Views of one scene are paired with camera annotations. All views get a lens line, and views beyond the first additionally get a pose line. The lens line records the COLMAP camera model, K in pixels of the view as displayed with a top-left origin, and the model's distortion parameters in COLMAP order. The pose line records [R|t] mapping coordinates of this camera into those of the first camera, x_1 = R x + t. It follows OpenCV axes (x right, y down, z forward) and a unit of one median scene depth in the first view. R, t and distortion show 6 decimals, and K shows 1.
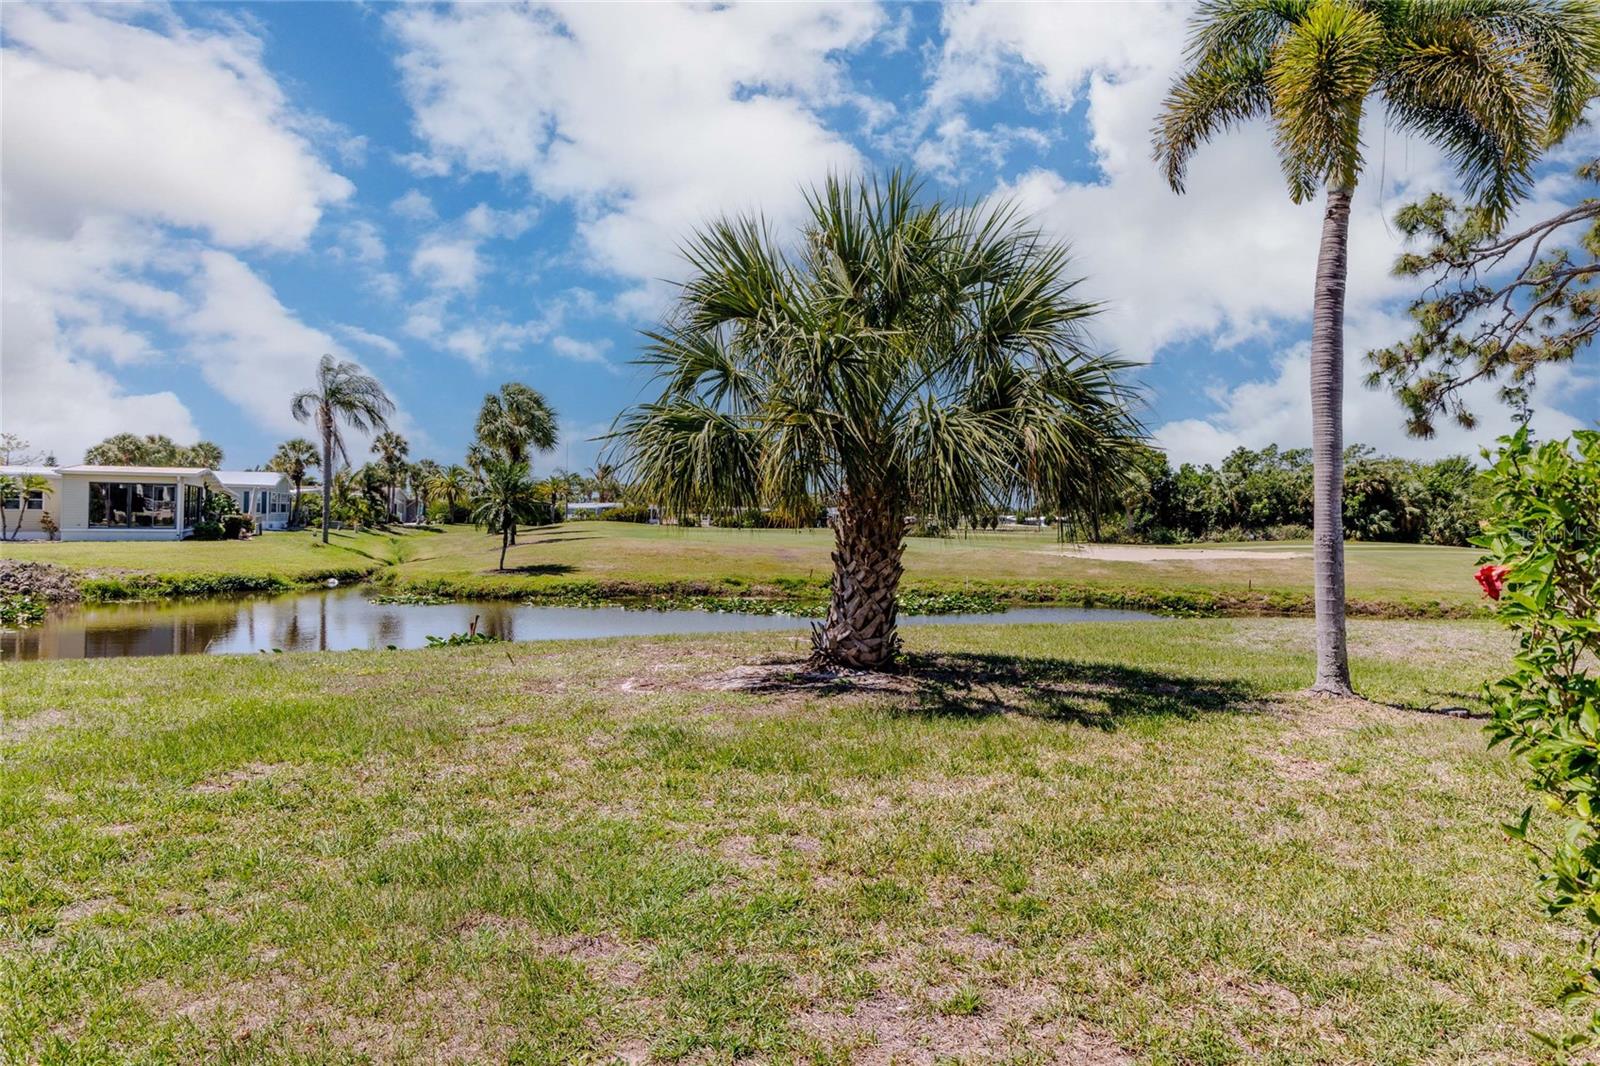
lens RADIAL K [[1104.4, 0, 810.2], [0, 1104.4, 527.5], [0, 0, 1]] dist [0.013019, 0.009809]
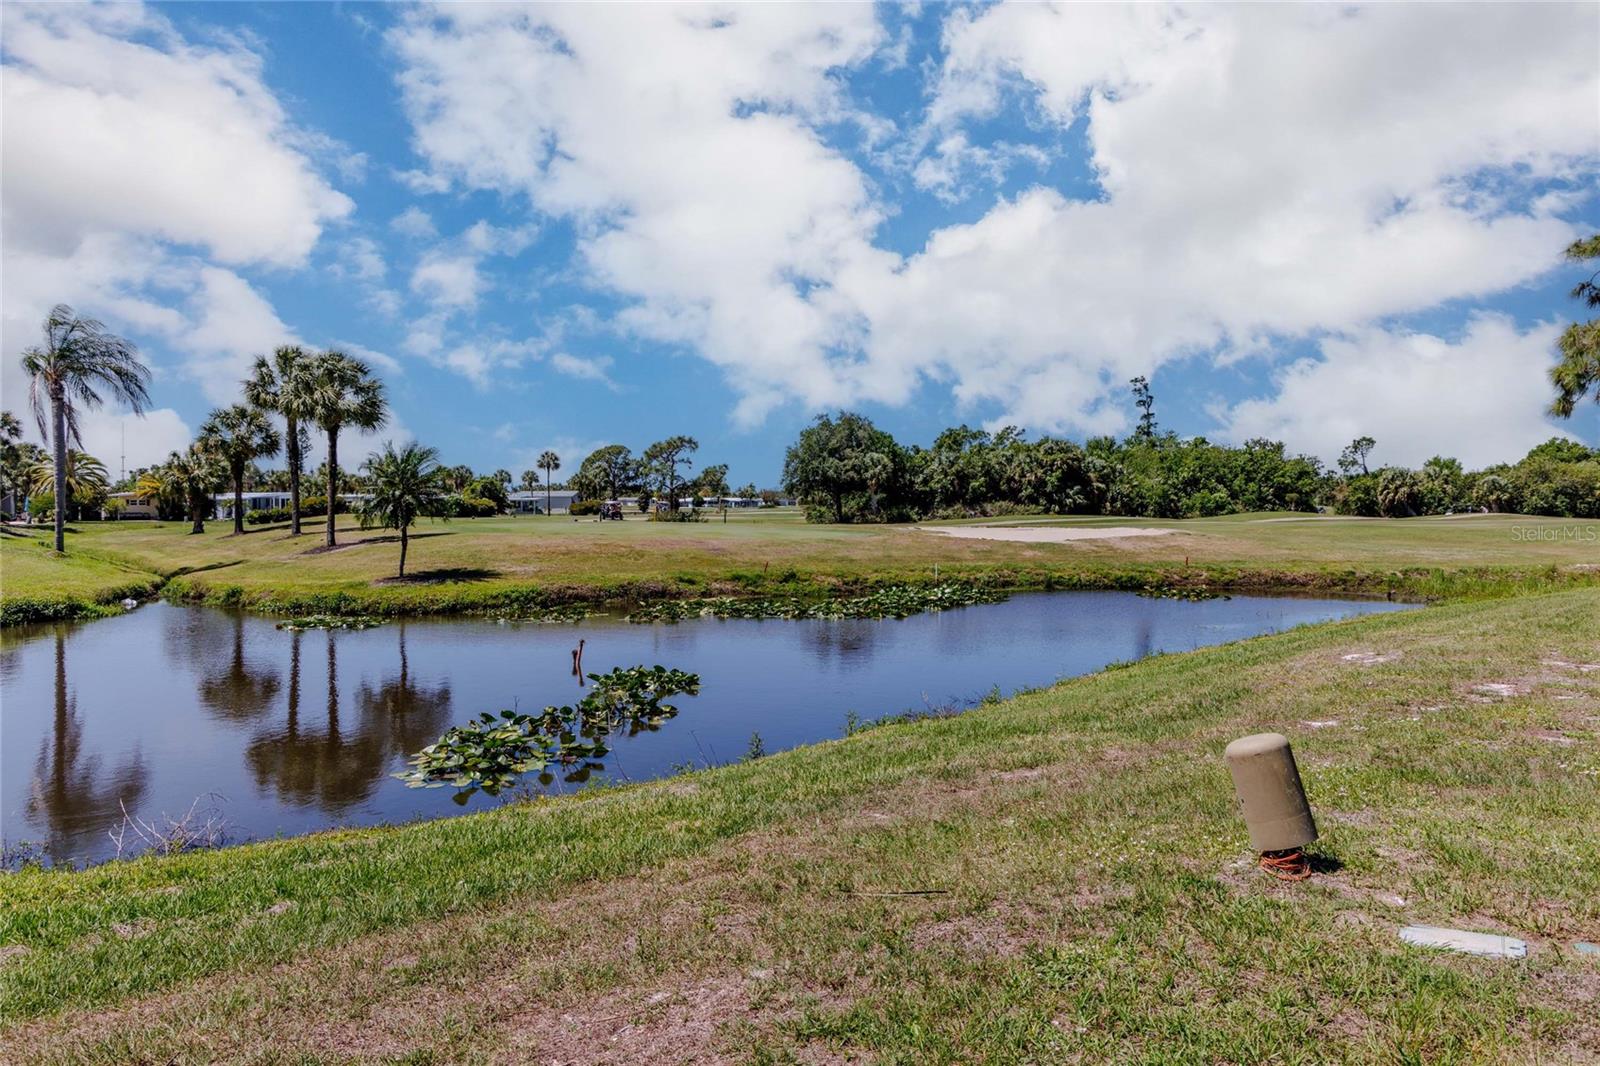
lens RADIAL K [[1104.4, 0, 794.7], [0, 1104.4, 525.1], [0, 0, 1]] dist [0.013019, 0.009809]
pose [[0.946583, -0.027494, 0.321286, -0.108212], [0.022740, 0.999569, 0.018542, -0.003632], [-0.321658, -0.010246, 0.946801, 0.056966]]
